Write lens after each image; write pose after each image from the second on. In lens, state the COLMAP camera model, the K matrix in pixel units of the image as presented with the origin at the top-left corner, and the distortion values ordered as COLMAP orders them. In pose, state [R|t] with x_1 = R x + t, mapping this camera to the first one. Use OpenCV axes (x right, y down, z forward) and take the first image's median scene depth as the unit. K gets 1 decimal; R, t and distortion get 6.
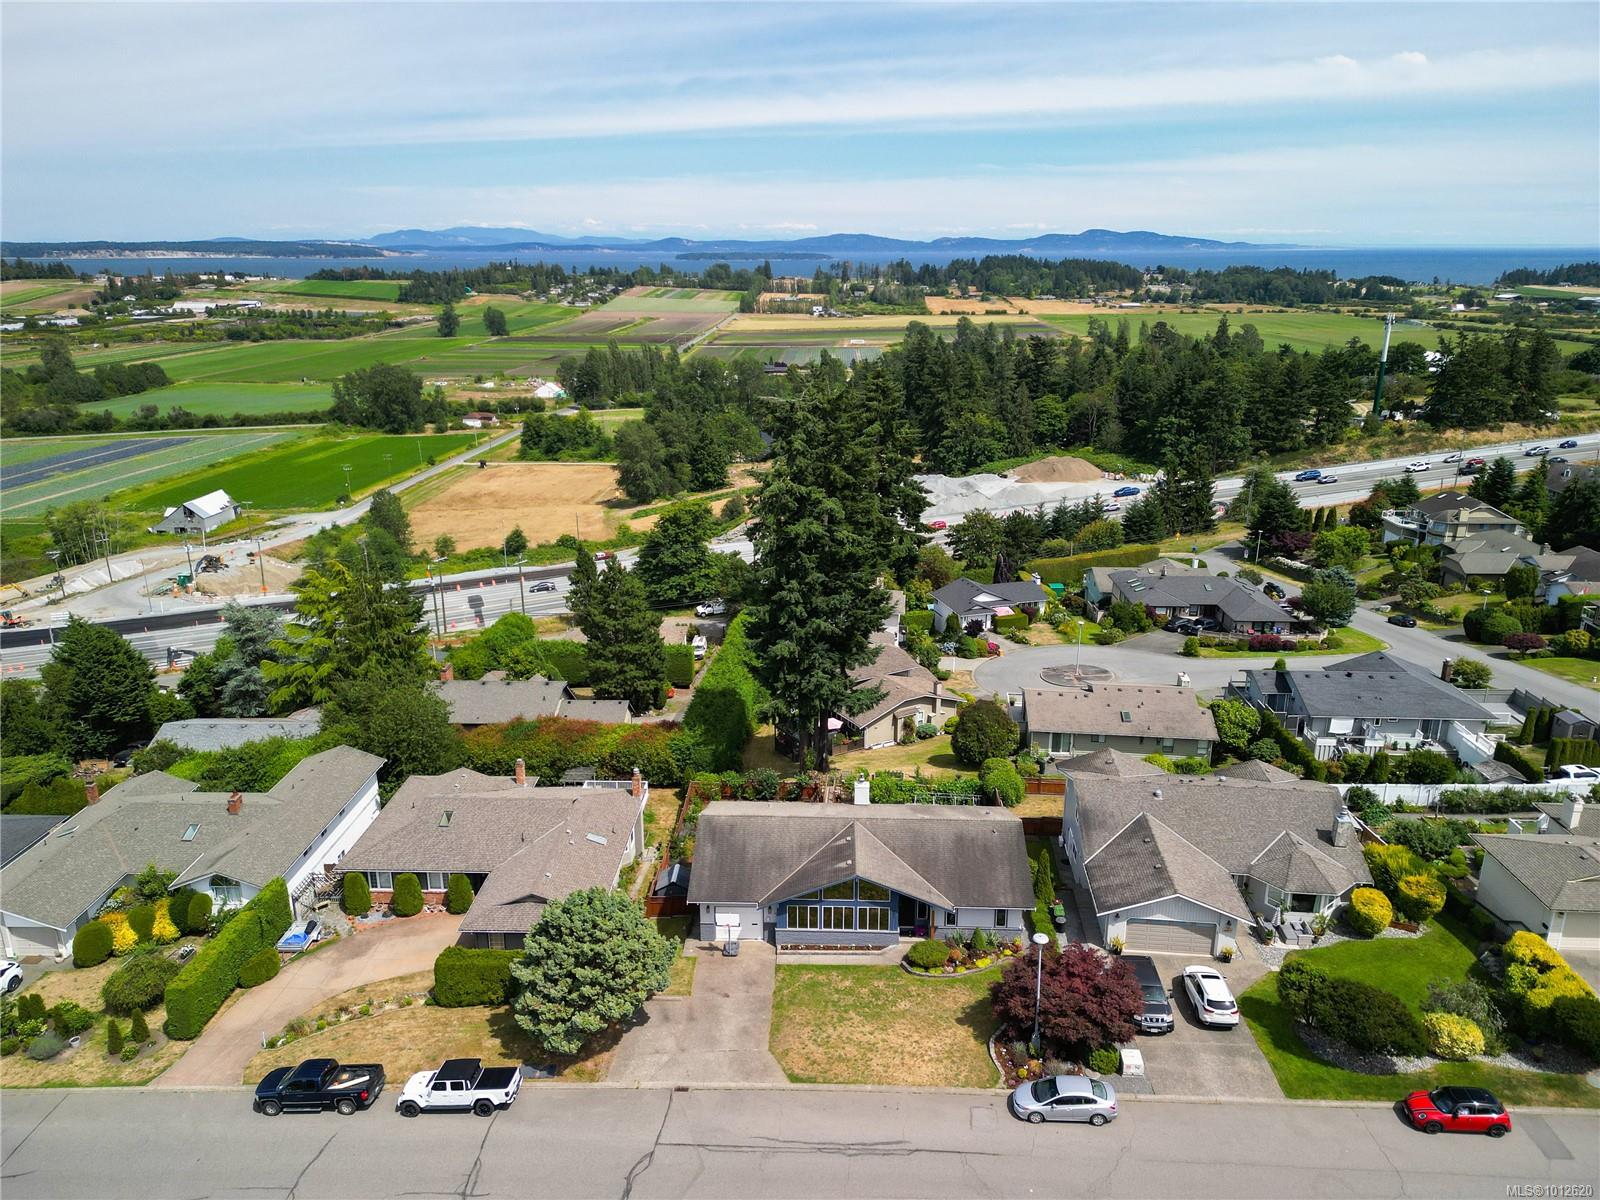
lens RADIAL K [[1116.4, 0, 802.2], [0, 1116.4, 601.2], [0, 0, 1]] dist [0.086487, -0.082911]
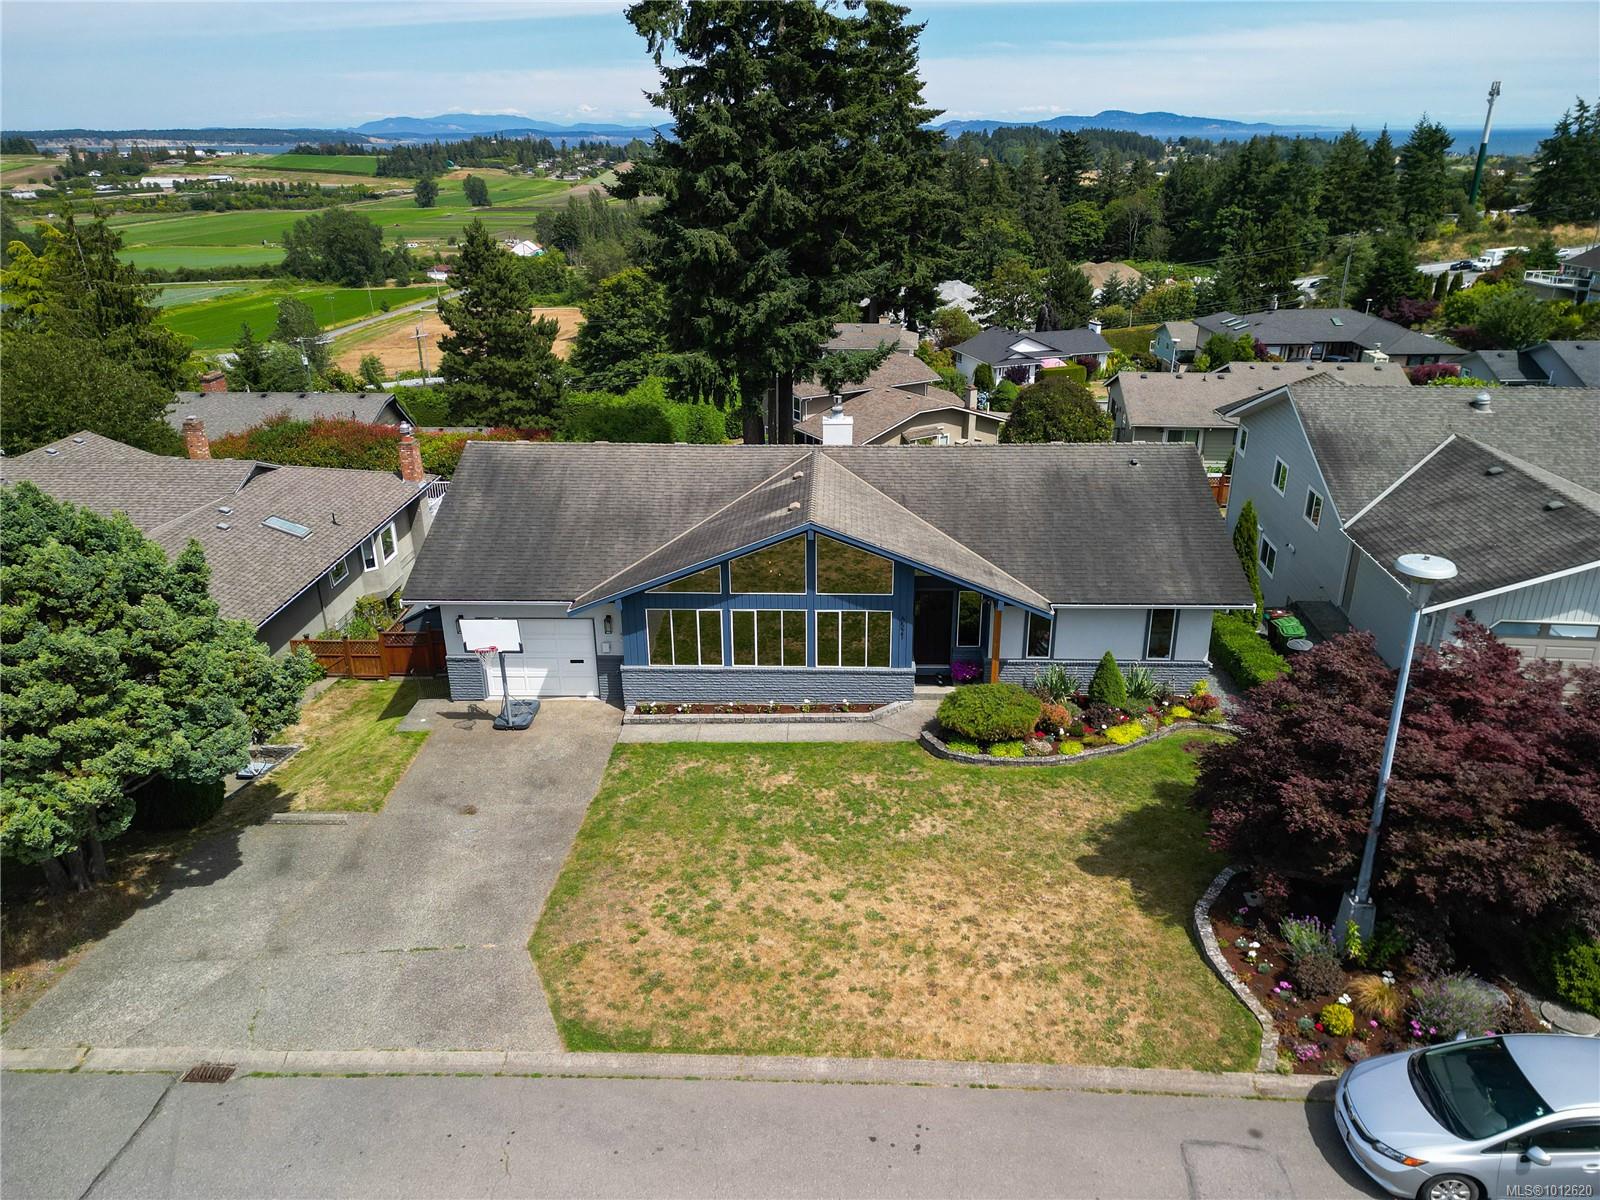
lens RADIAL K [[1116.4, 0, 802.2], [0, 1116.4, 601.2], [0, 0, 1]] dist [0.086487, -0.082911]
pose [[0.999967, -0.005750, -0.005695, 0.011669], [0.006218, 0.996291, 0.085827, 0.058147], [0.005181, -0.085859, 0.996294, 0.147140]]
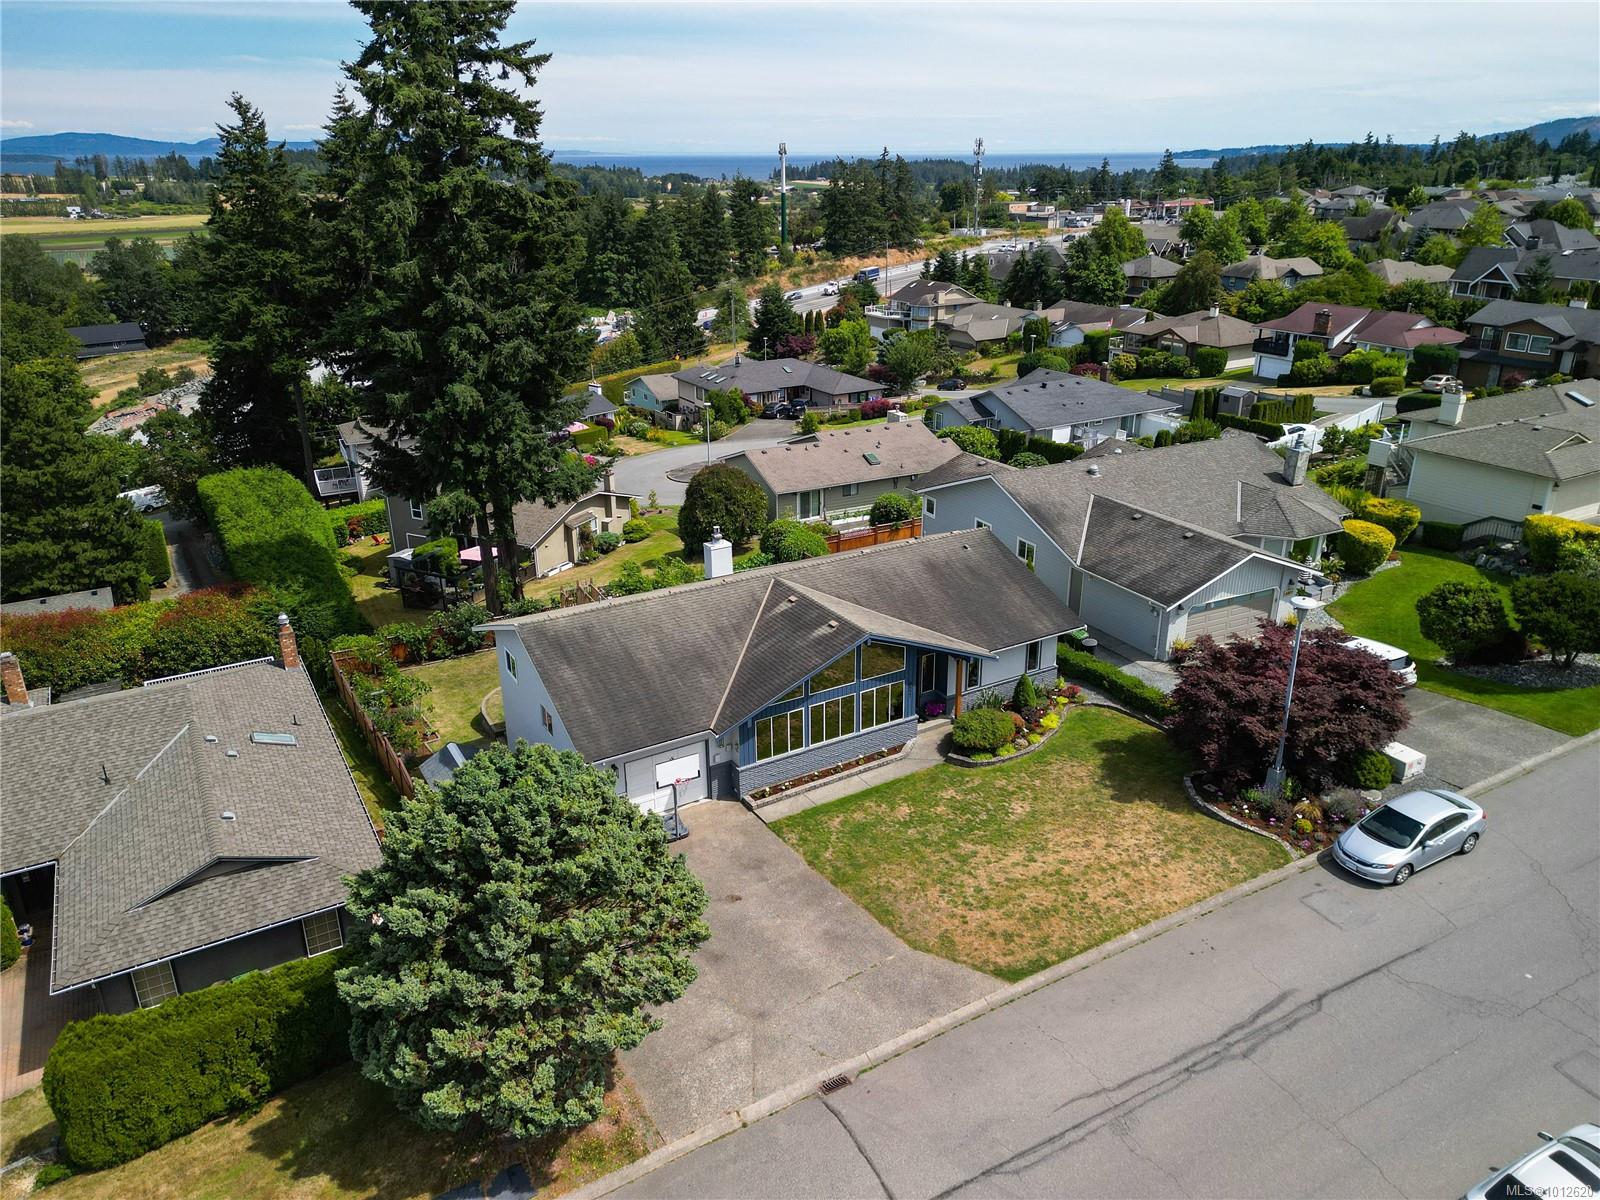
lens RADIAL K [[1115.8, 0, 803.7], [0, 1115.8, 602.4], [0, 0, 1]] dist [0.104519, -0.118835]
pose [[0.842473, -0.205453, 0.498025, -0.064114], [0.168569, 0.978538, 0.118525, 0.037709], [-0.511688, -0.015902, 0.859024, 0.127555]]
